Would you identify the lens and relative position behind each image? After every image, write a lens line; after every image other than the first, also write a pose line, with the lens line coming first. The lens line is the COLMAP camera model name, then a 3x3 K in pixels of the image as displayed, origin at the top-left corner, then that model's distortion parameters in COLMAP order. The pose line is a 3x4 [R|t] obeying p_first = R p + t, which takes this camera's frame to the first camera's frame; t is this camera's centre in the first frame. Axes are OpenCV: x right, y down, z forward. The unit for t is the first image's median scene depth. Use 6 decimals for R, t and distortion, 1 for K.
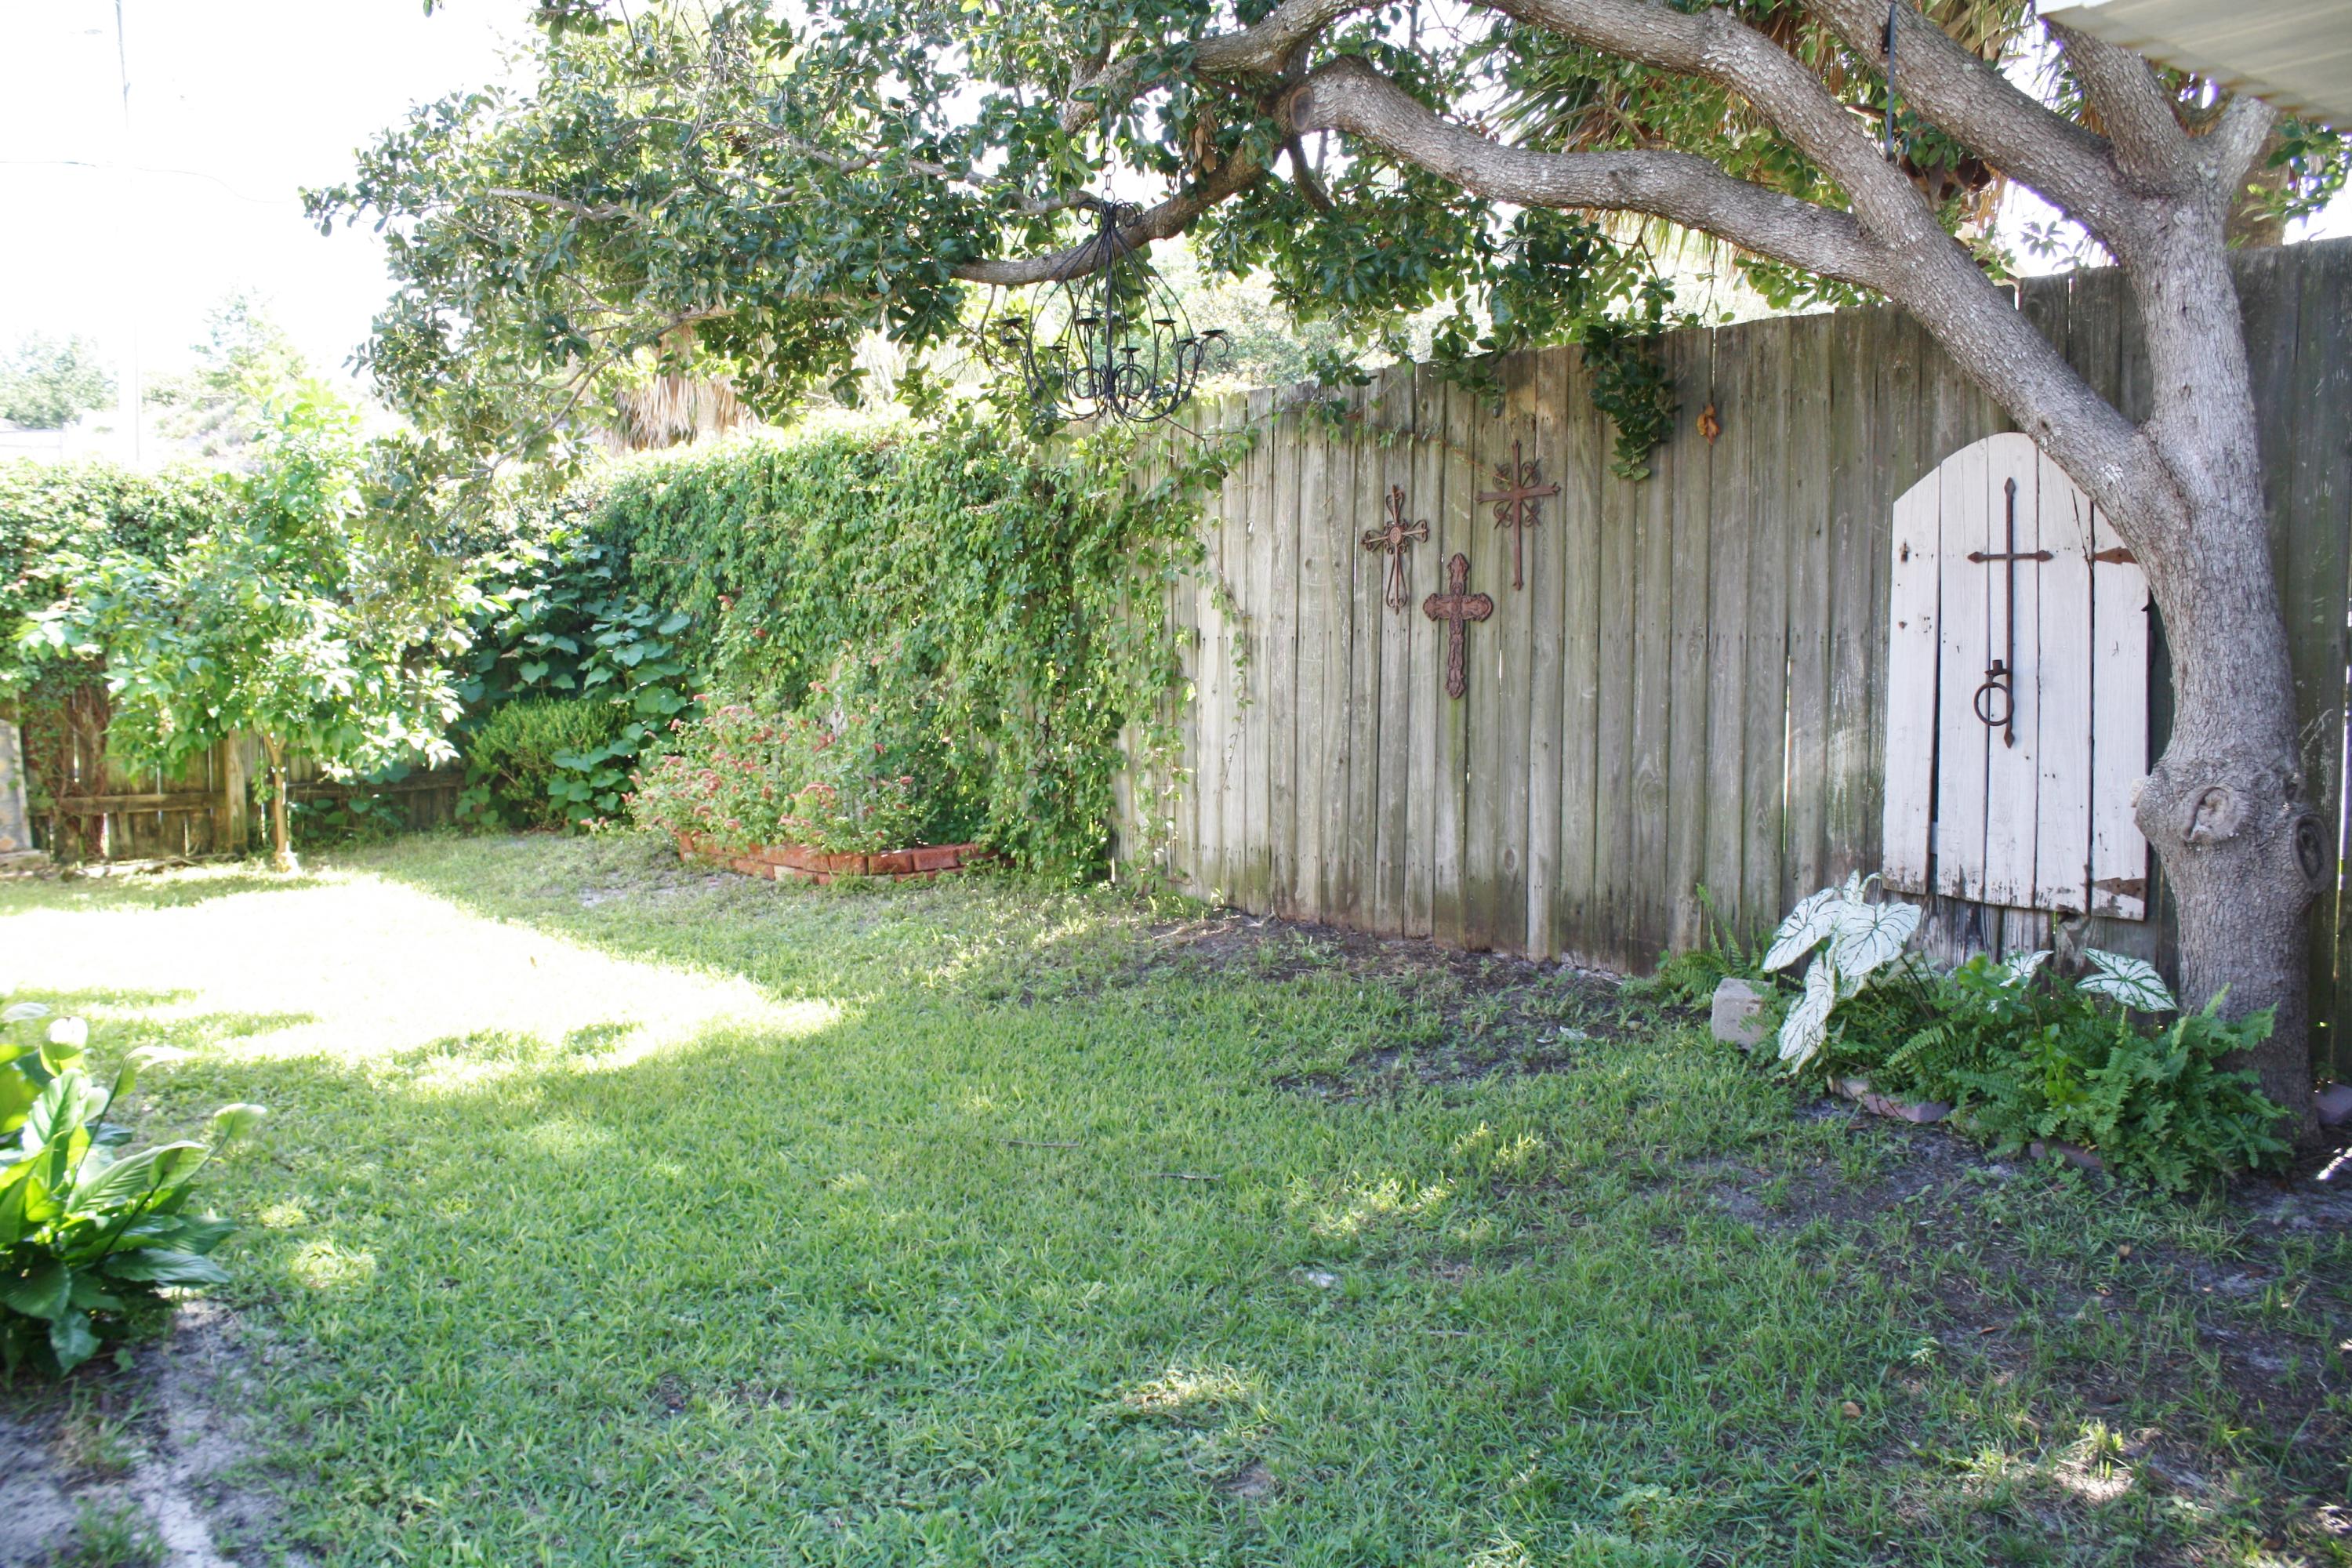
lens RADIAL K [[1973.6, 0, 1160.7], [0, 1973.6, 797.1], [0, 0, 1]] dist [-0.148340, 0.126856]
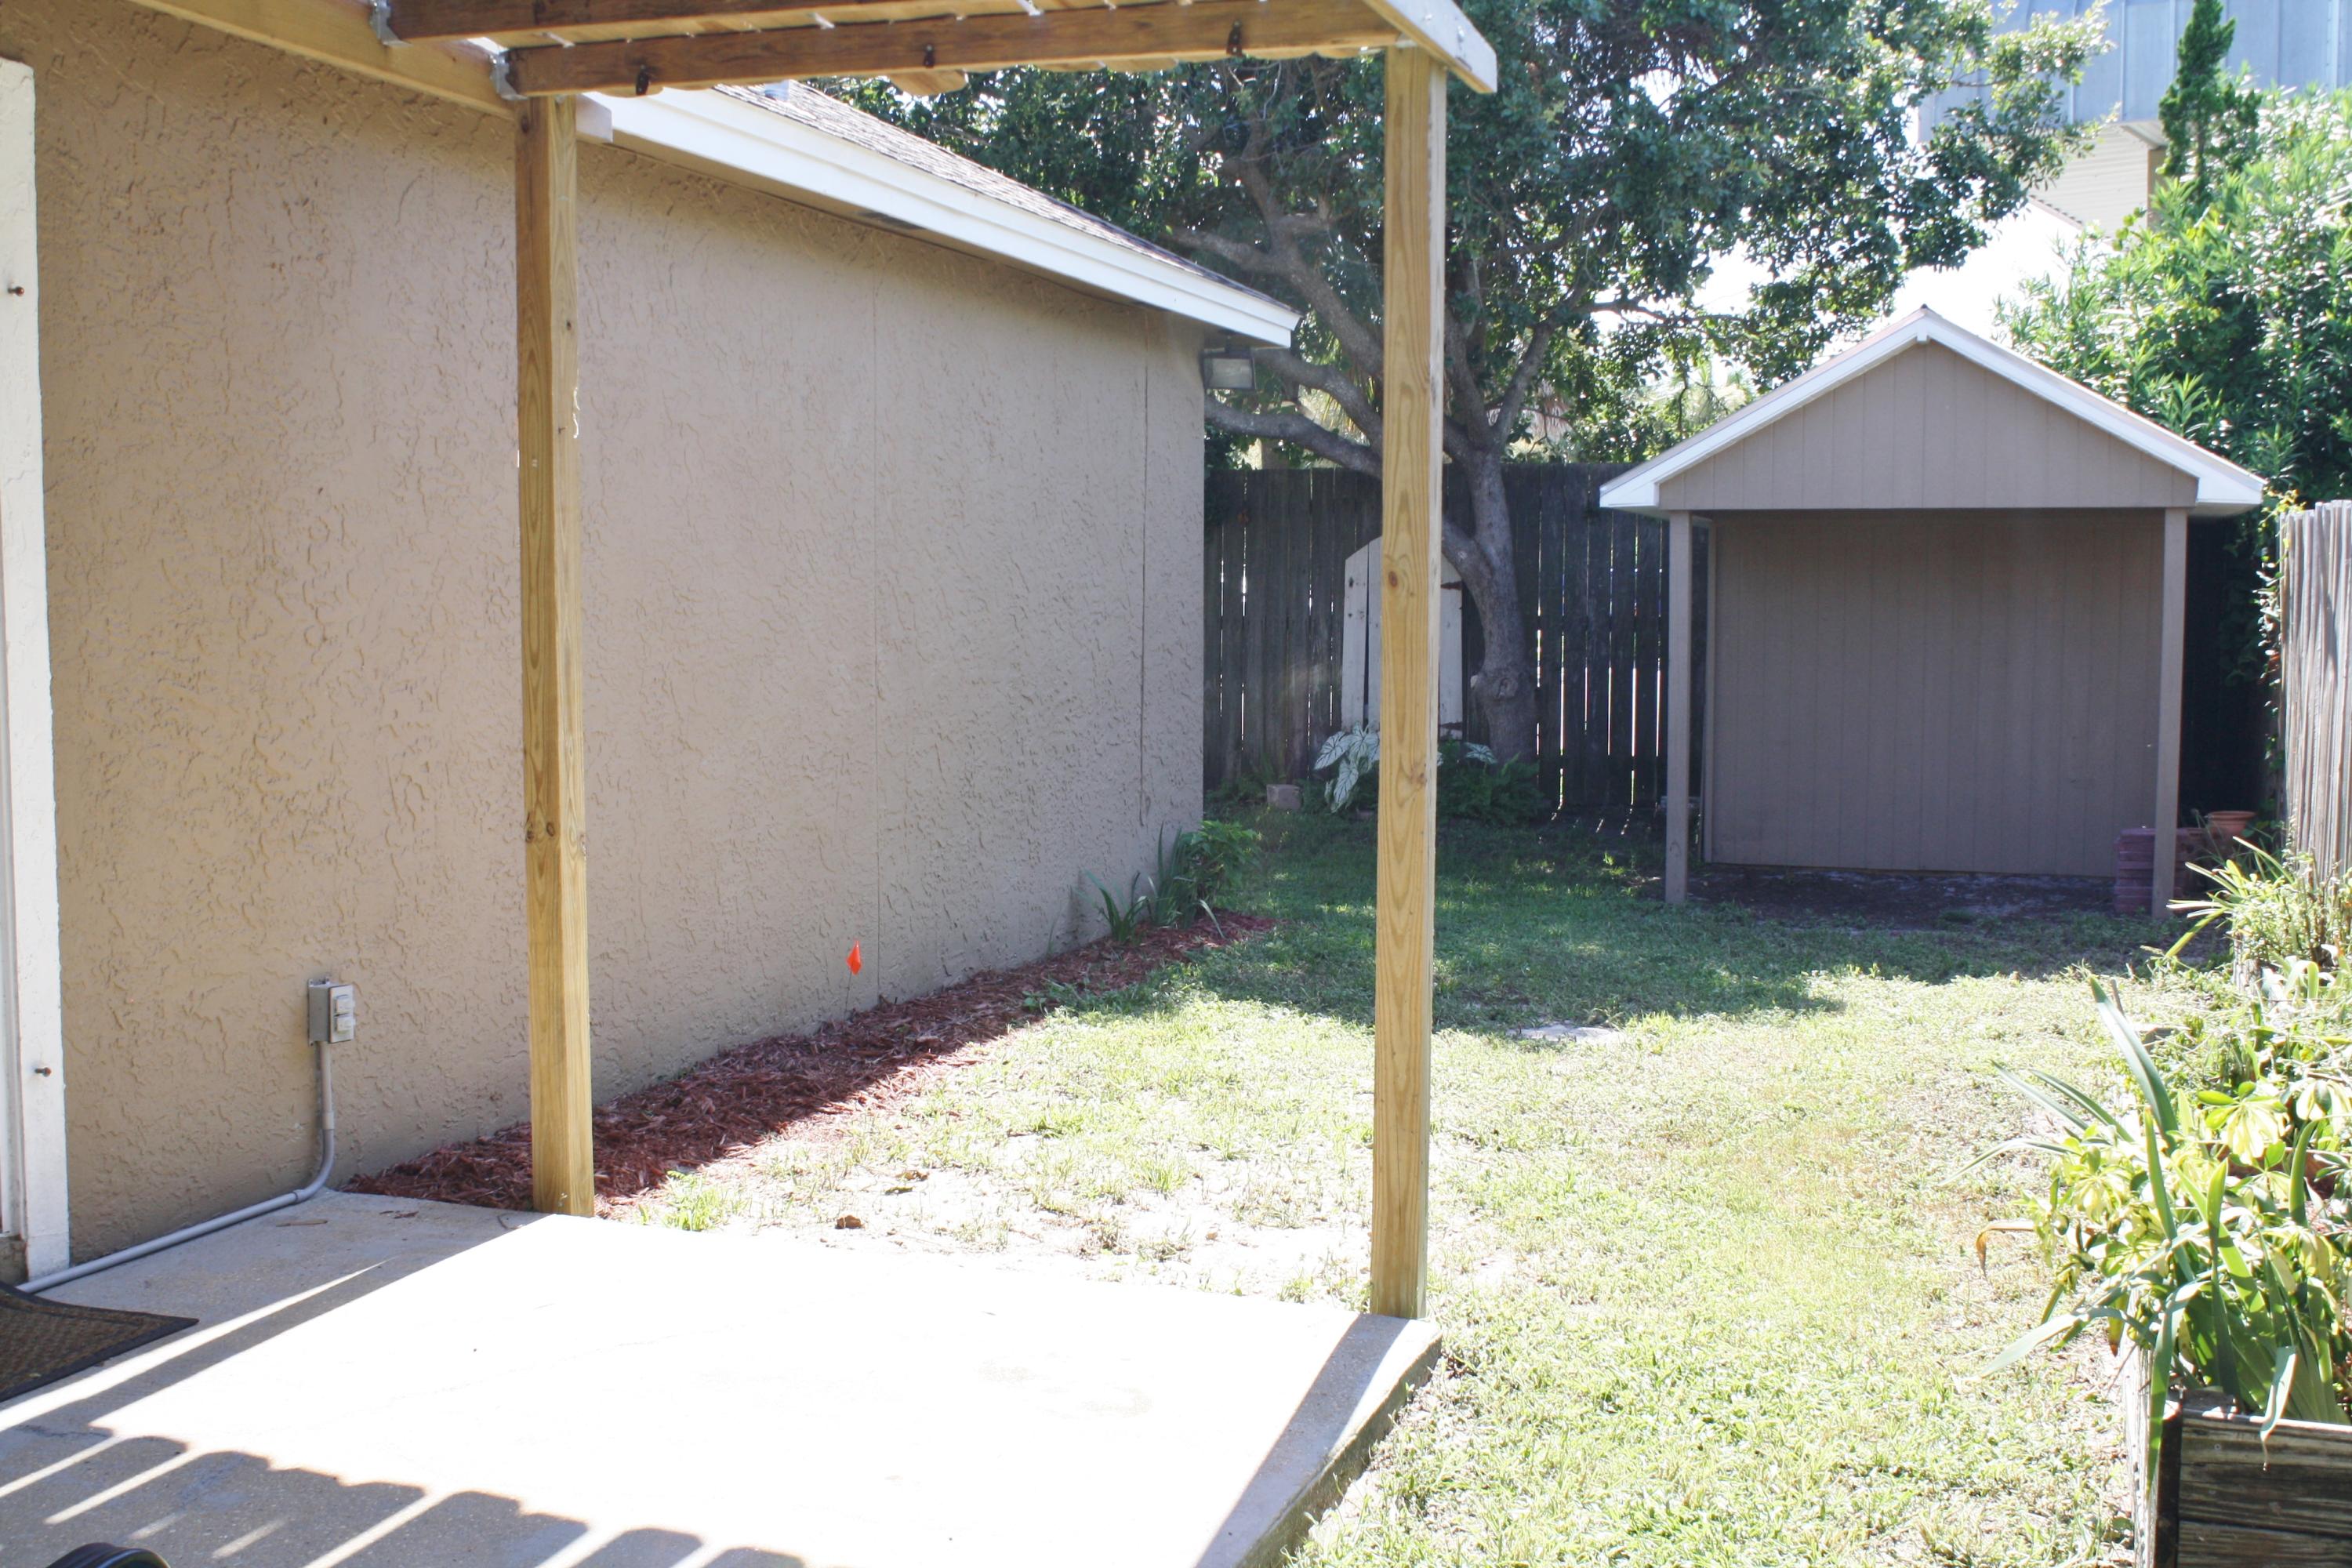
lens RADIAL K [[2541.1, 0, 1177.5], [0, 2541.1, 785.0], [0, 0, 1]] dist [-0.053207, 0.000000]
pose [[0.842355, -0.034402, 0.537824, -1.030757], [0.044006, 0.999019, -0.005020, 0.084319], [-0.537124, 0.027896, 0.843042, -1.019274]]
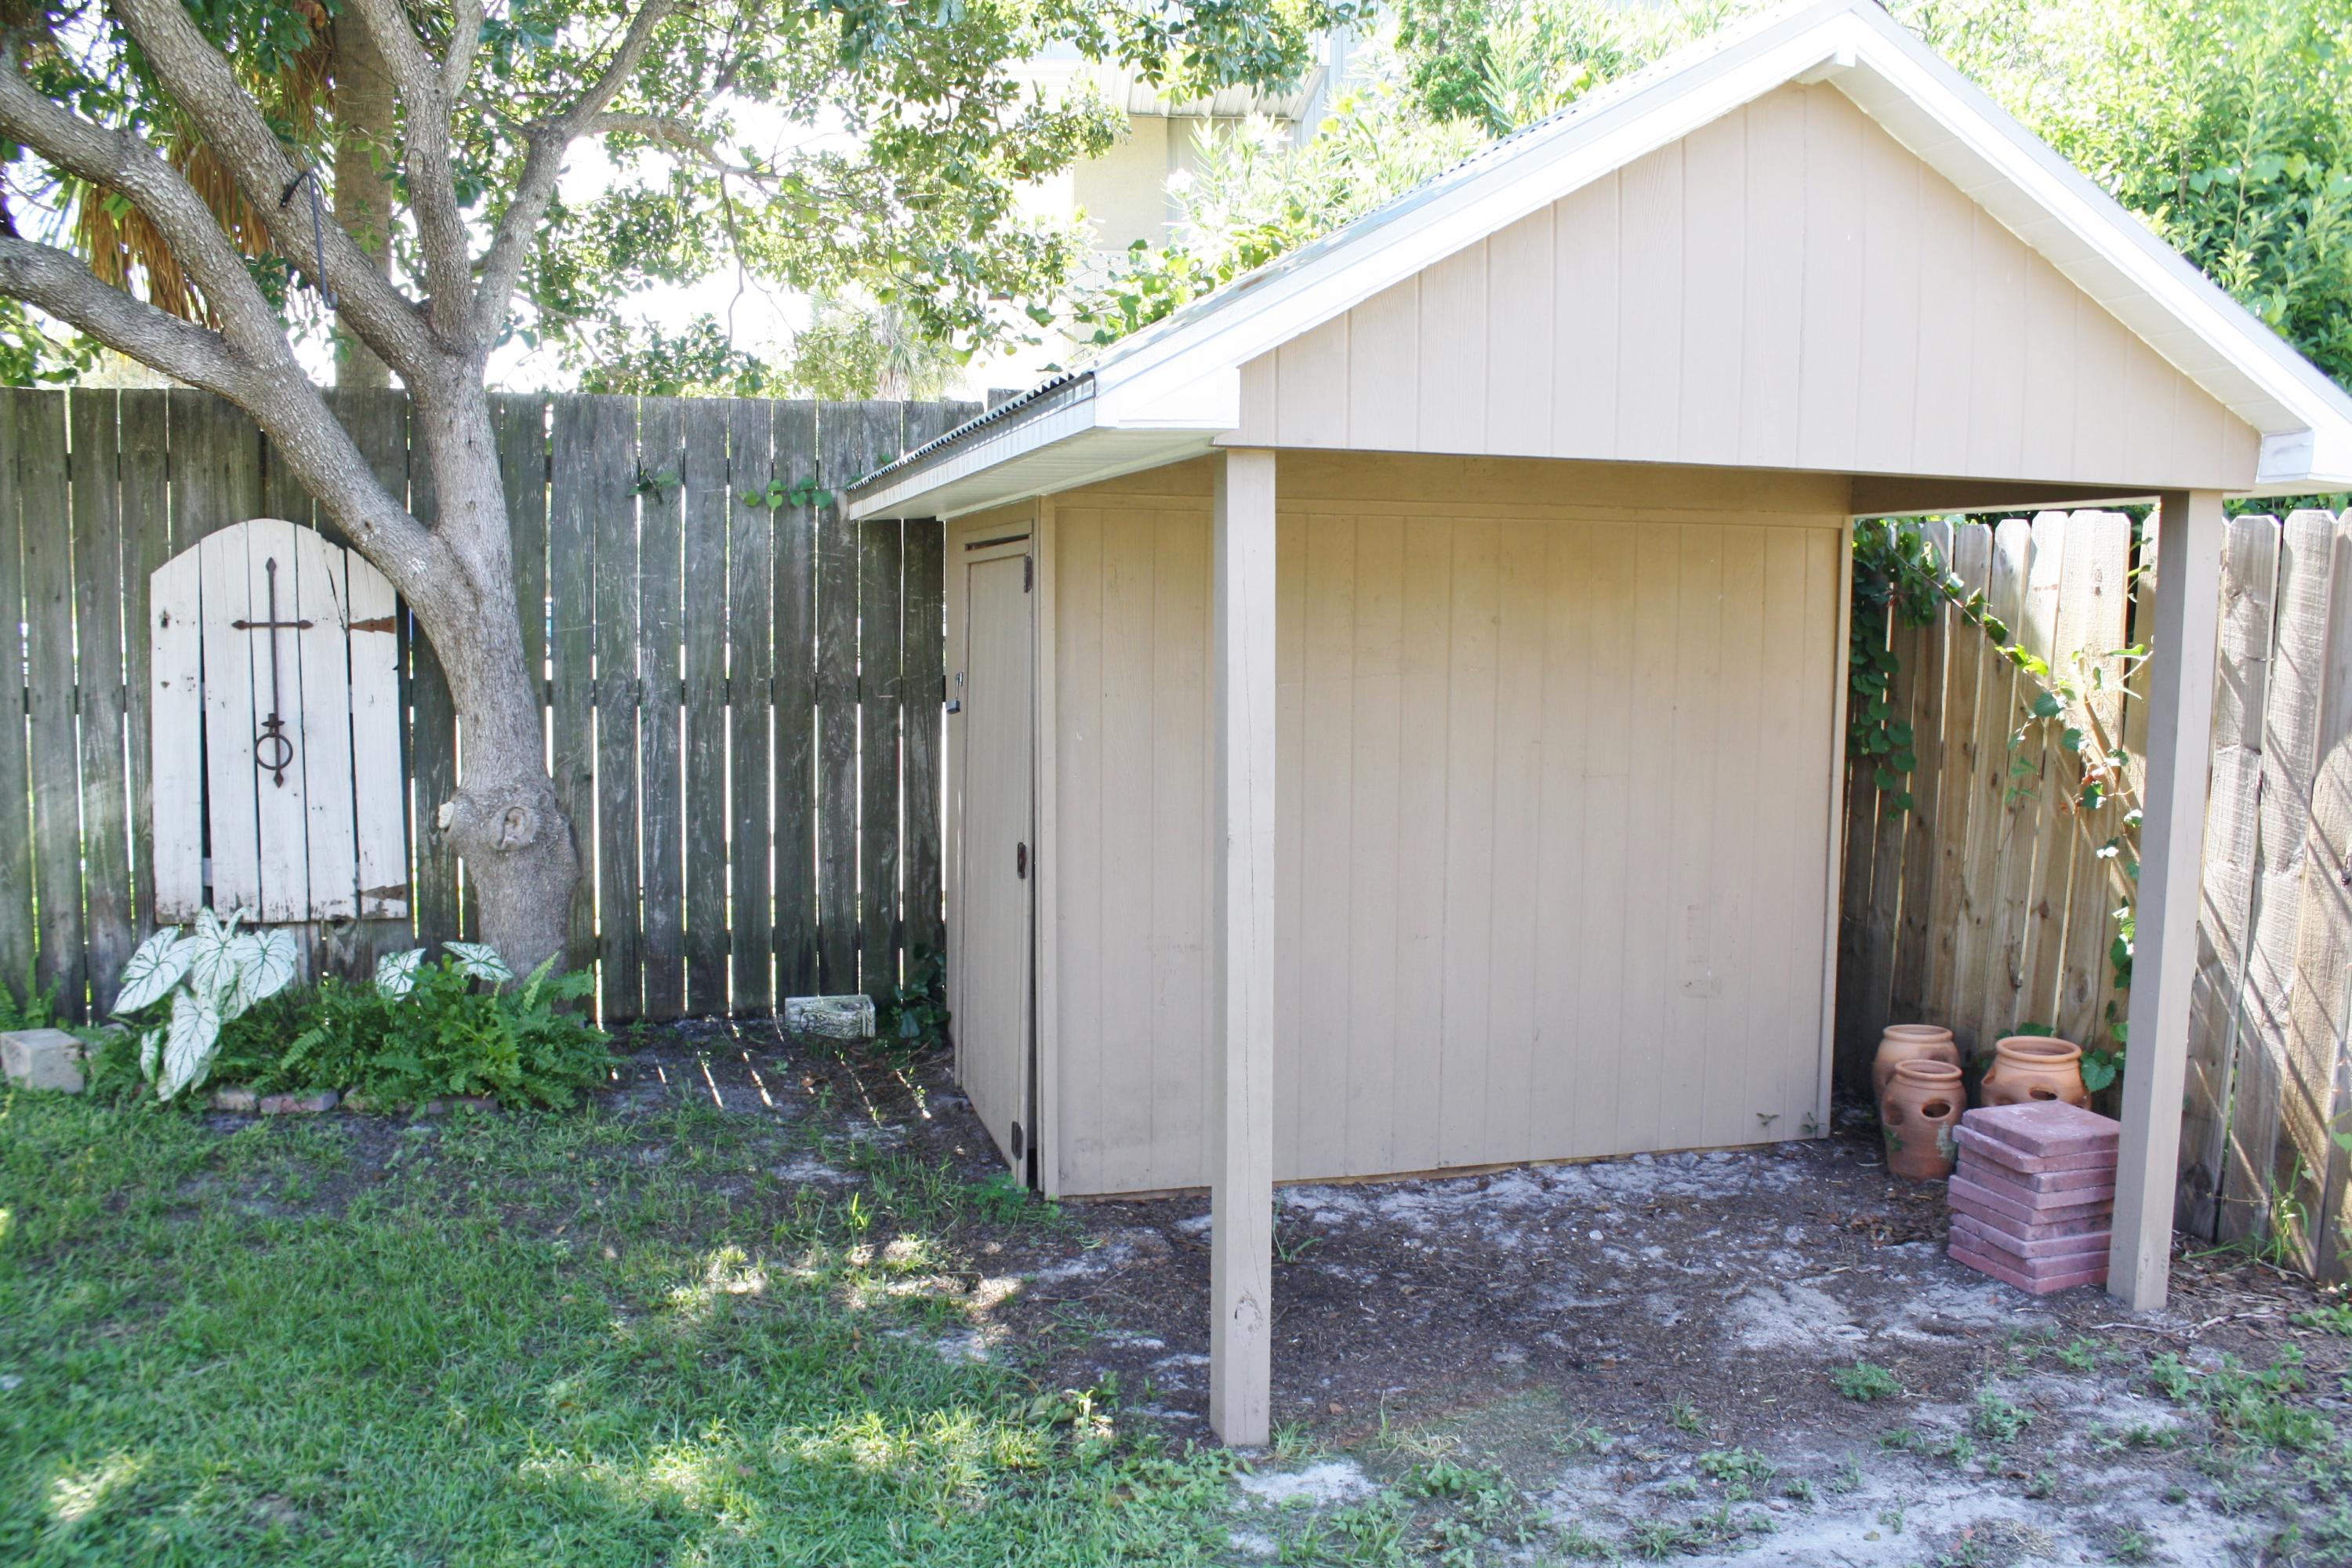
lens RADIAL K [[1973.6, 0, 1141.7], [0, 1973.6, 814.3], [0, 0, 1]] dist [-0.148340, 0.126856]
pose [[0.383606, -0.088289, 0.919267, -0.318759], [0.074922, 0.995114, 0.064309, -0.033290], [-0.920453, 0.044204, 0.388346, 0.046740]]
